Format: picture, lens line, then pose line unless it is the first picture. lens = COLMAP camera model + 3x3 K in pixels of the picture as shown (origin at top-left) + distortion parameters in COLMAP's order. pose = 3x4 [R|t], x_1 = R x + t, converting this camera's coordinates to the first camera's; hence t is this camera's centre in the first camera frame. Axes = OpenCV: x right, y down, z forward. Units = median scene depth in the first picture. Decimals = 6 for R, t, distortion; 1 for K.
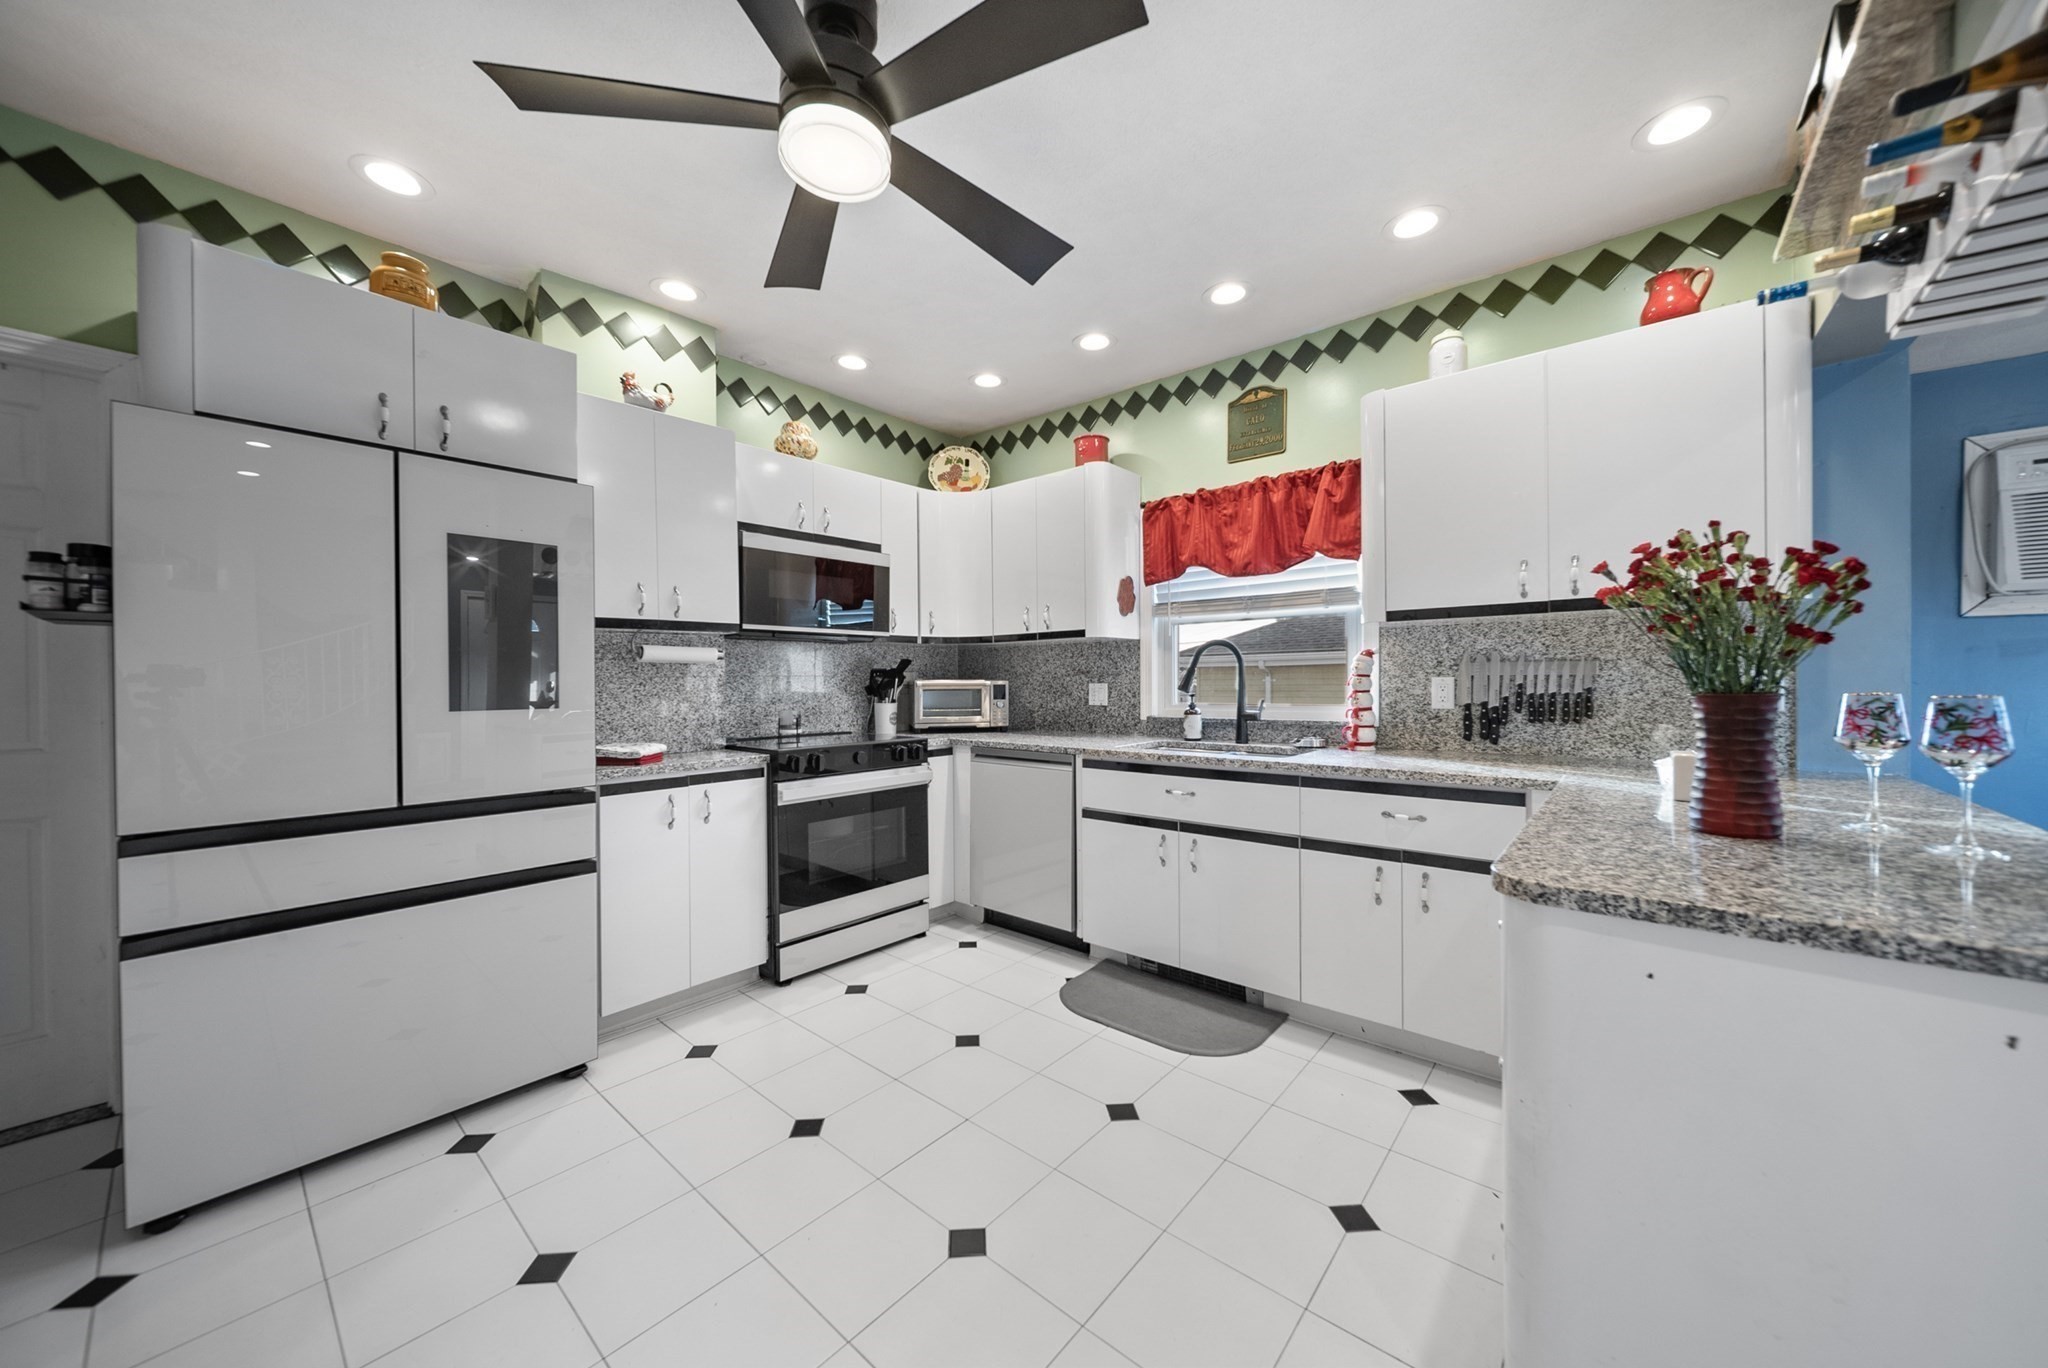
lens RADIAL K [[718.9, 0, 1020.3], [0, 718.9, 684.9], [0, 0, 1]] dist [-0.000988, -0.001257]
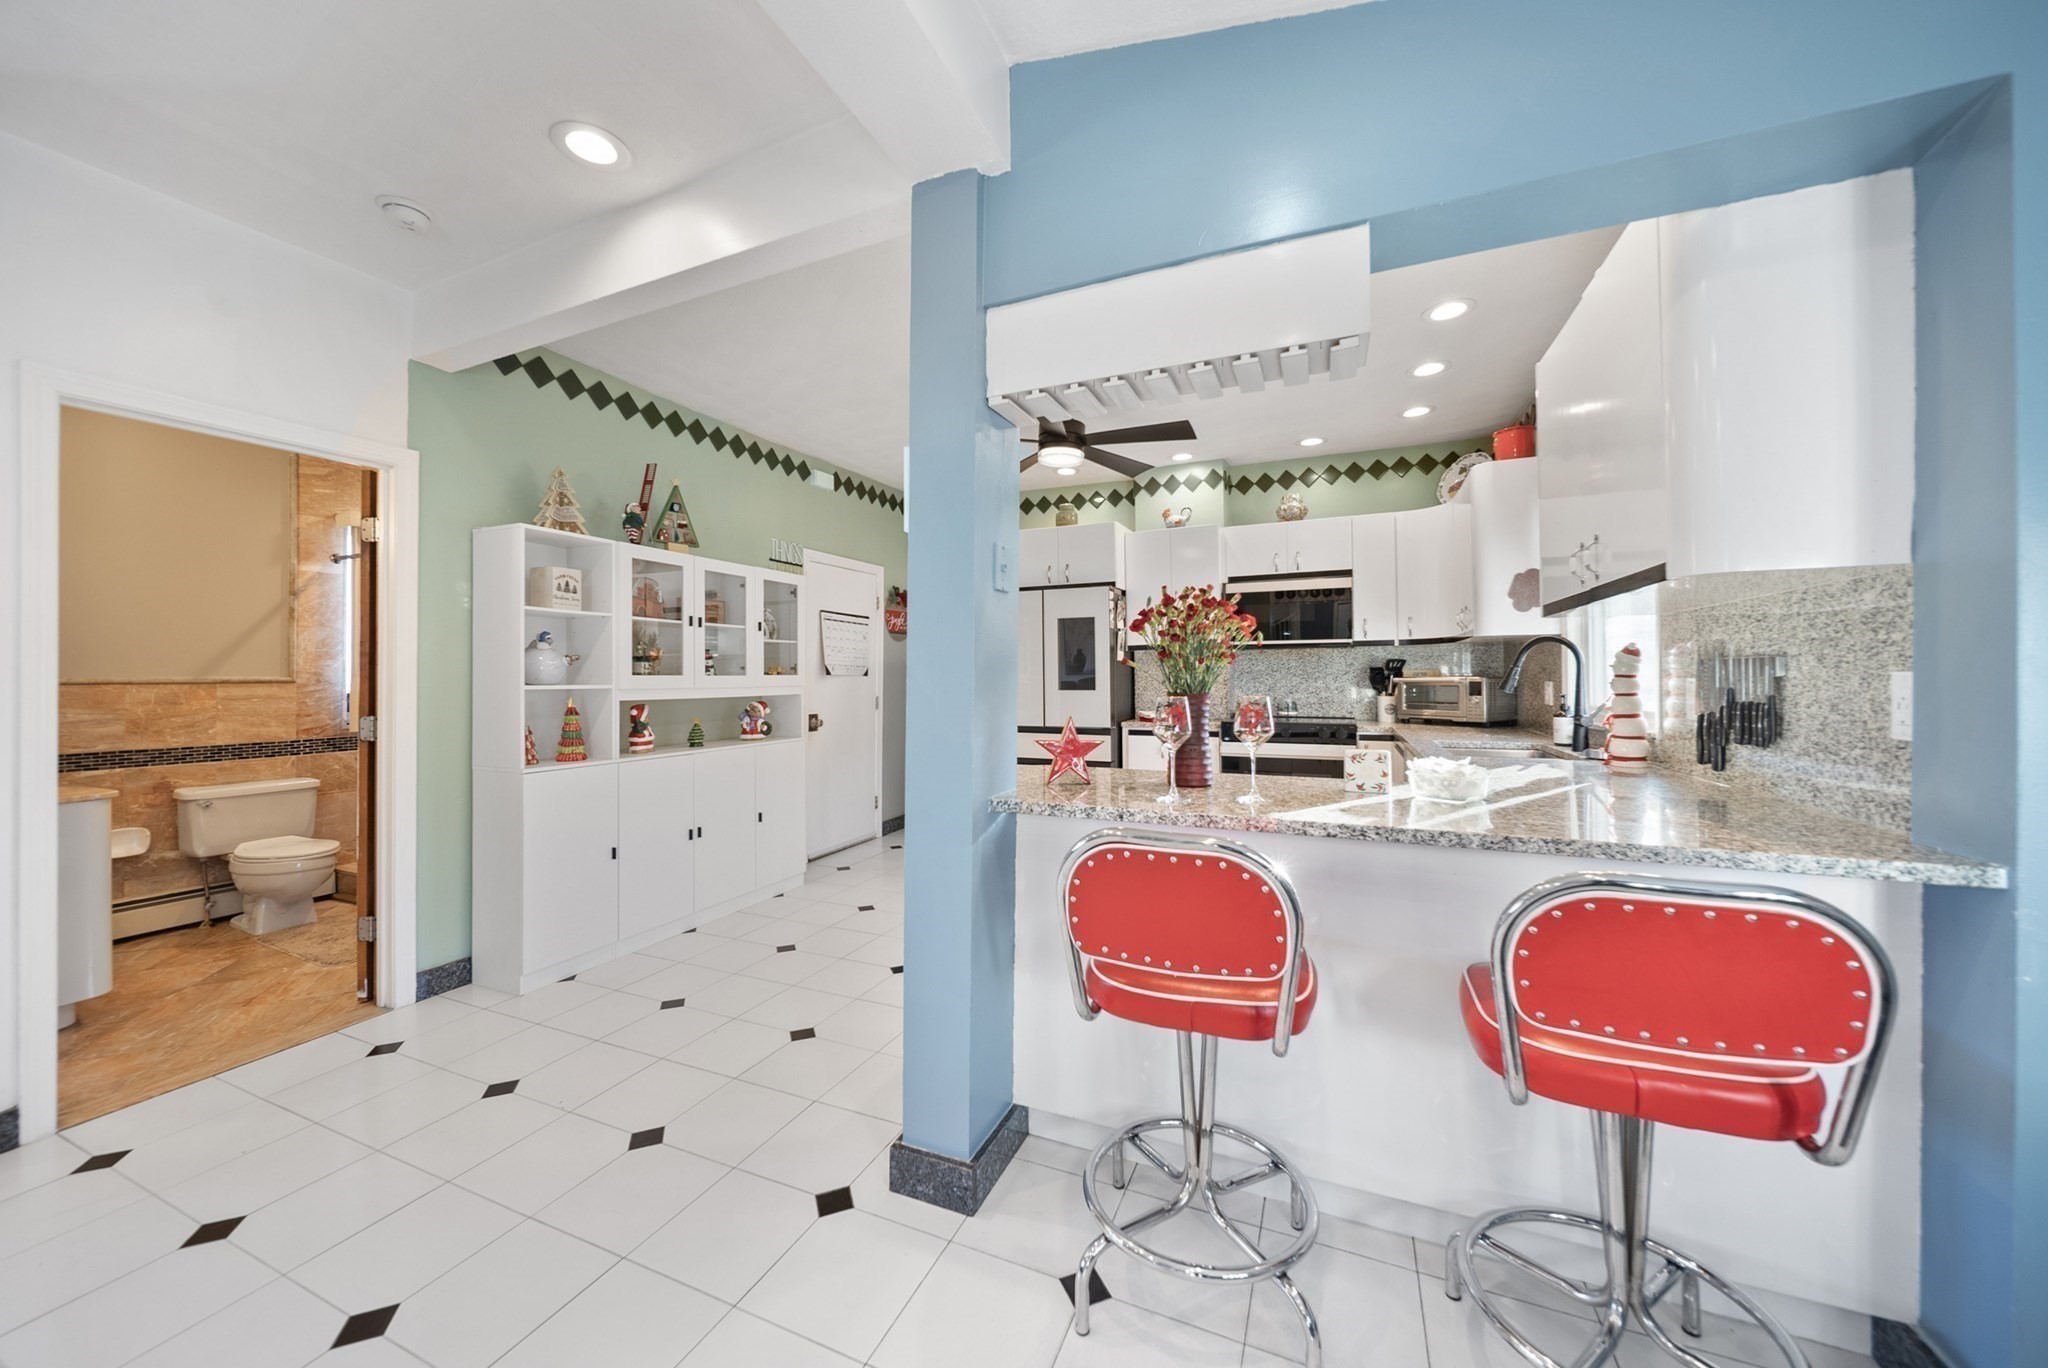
lens RADIAL K [[718.9, 0, 1026.3], [0, 718.9, 670.4], [0, 0, 1]] dist [-0.000988, -0.001257]
pose [[0.307883, -0.000452, -0.951424, 0.949417], [0.000325, 1.000000, -0.000370, -0.020063], [0.951424, -0.000195, 0.307883, 0.079933]]
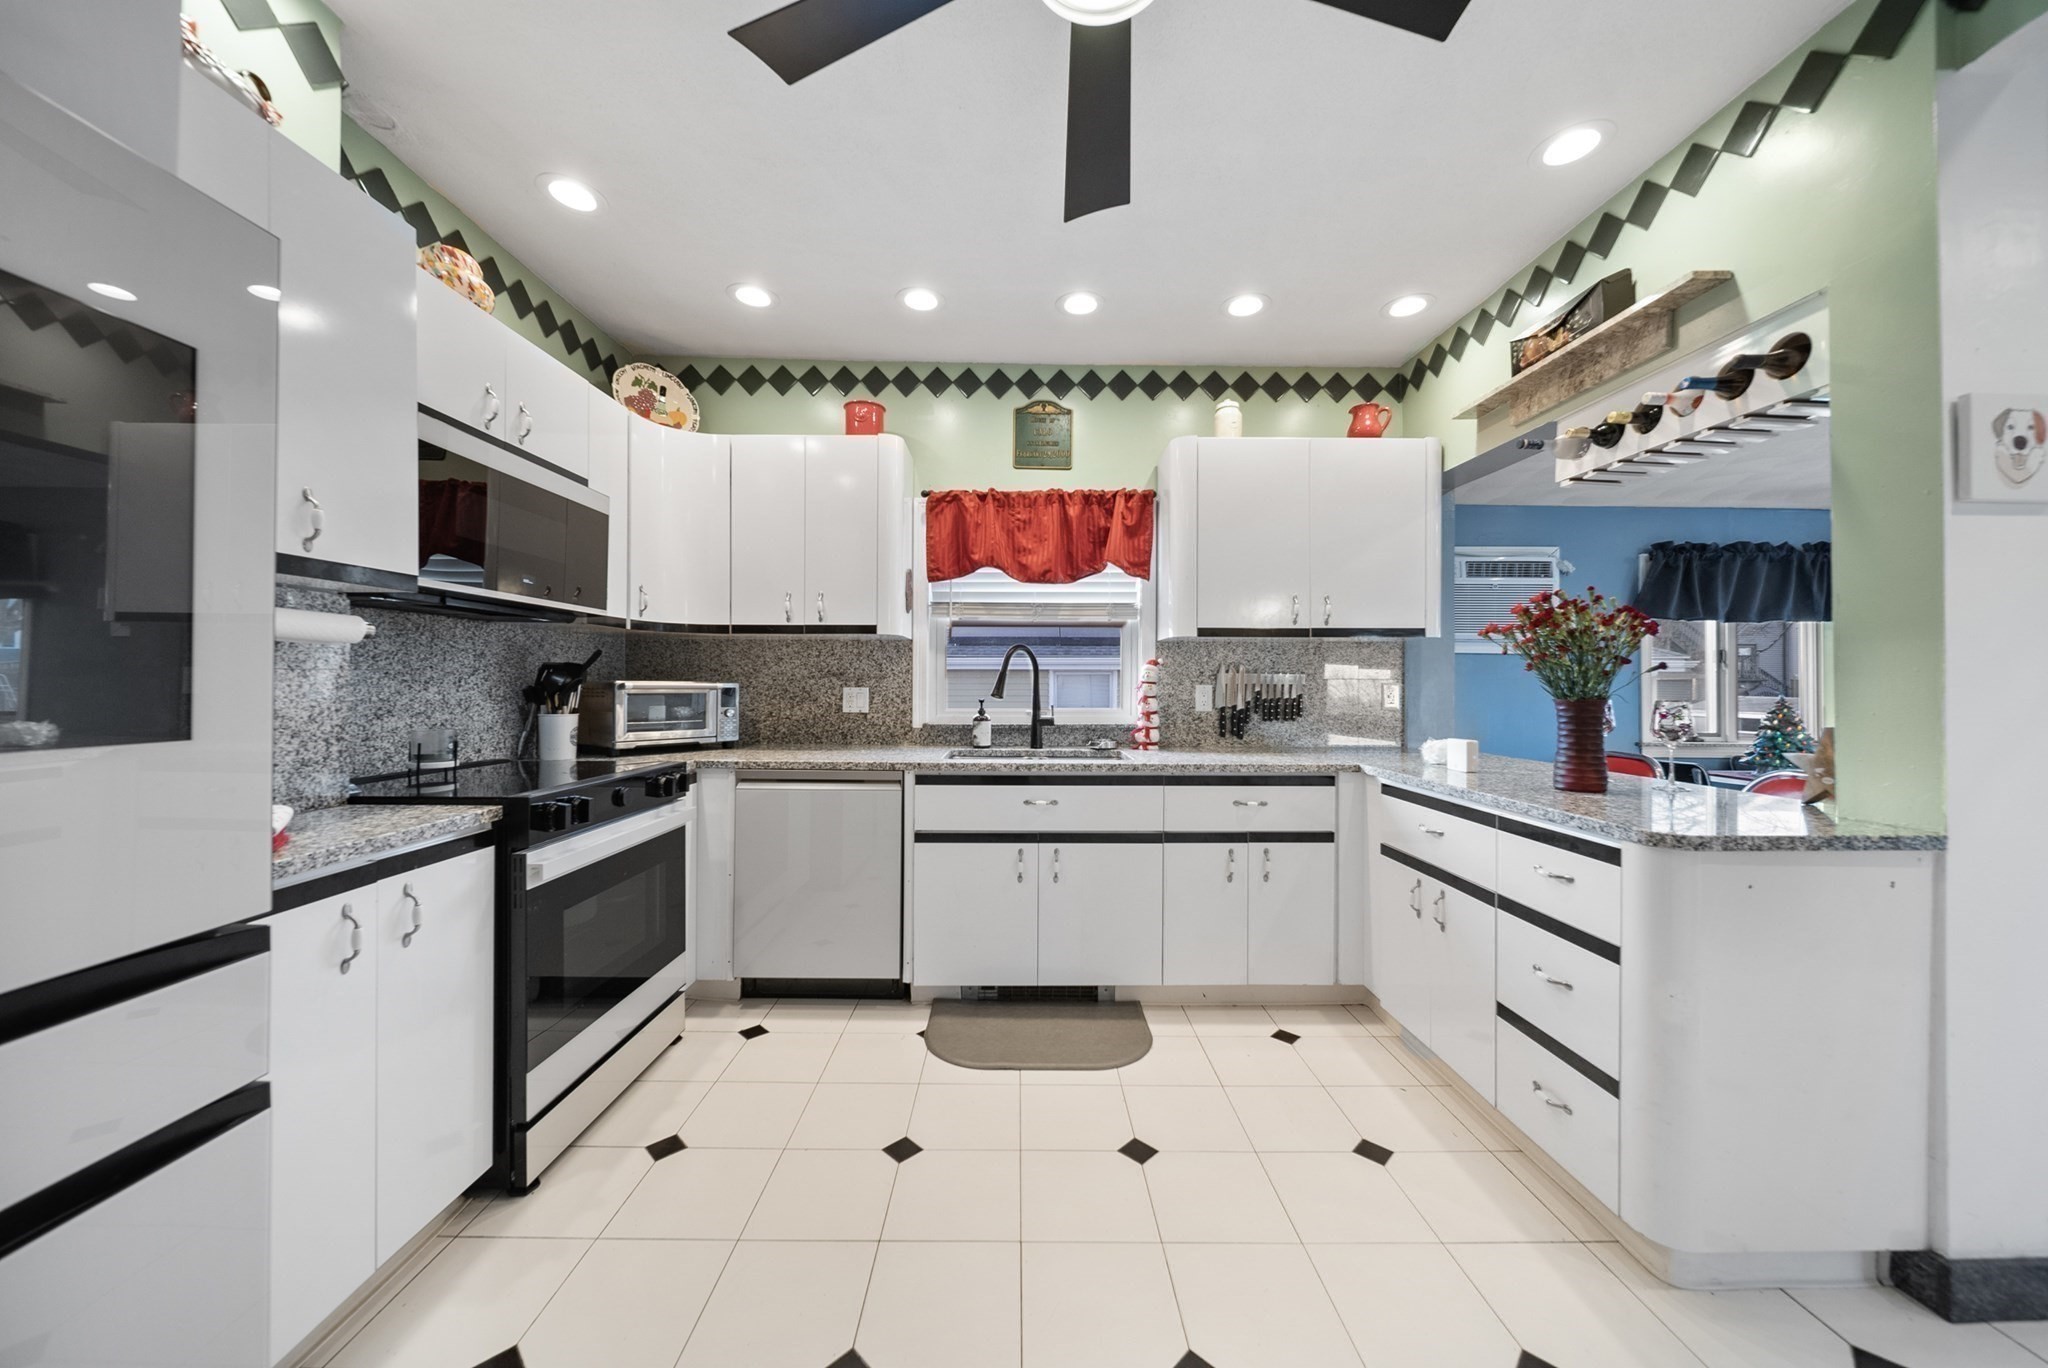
lens RADIAL K [[718.9, 0, 1020.2], [0, 718.9, 684.7], [0, 0, 1]] dist [-0.000988, -0.001257]
pose [[0.753496, 0.010646, 0.657366, -0.378061], [-0.006921, 0.999942, -0.008260, 0.000588], [-0.657416, 0.001674, 0.753526, 0.256633]]
